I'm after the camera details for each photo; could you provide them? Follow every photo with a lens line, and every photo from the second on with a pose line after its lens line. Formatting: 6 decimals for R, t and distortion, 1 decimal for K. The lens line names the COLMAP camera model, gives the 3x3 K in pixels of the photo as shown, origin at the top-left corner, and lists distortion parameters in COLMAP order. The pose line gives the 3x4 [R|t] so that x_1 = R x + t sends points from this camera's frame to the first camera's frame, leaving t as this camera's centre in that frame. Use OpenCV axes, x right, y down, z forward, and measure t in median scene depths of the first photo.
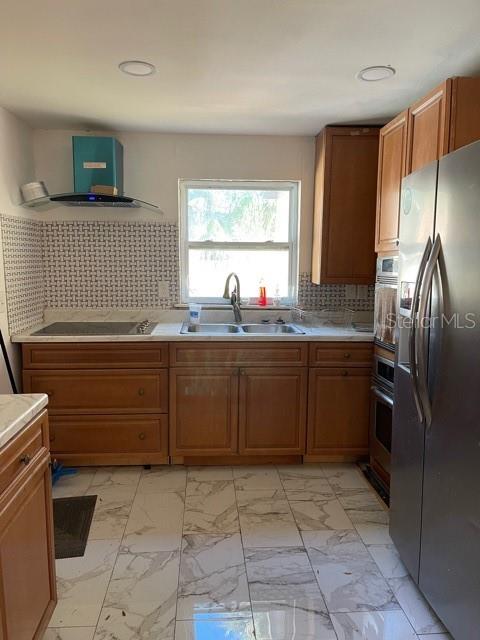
lens RADIAL K [[486.6, 0, 240.0], [0, 486.6, 320.0], [0, 0, 1]] dist [0.010388, -0.002245]
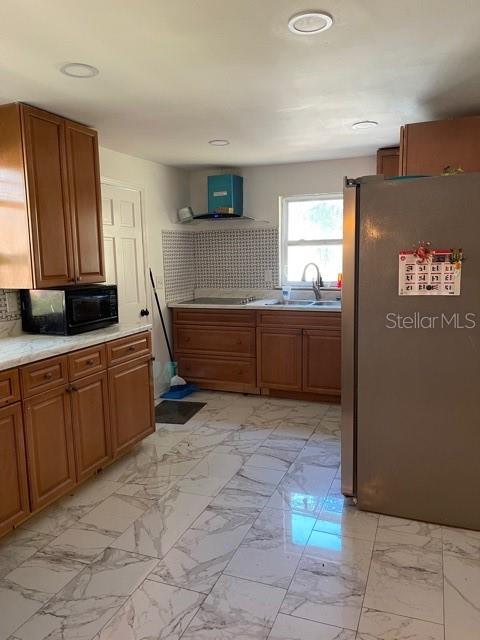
lens RADIAL K [[486.6, 0, 240.0], [0, 486.6, 320.0], [0, 0, 1]] dist [0.010388, -0.002245]
pose [[0.902975, 0.033377, -0.428396, 0.430372], [-0.027121, 0.999418, 0.020699, 0.044470], [0.428837, -0.007072, 0.903354, -0.358074]]
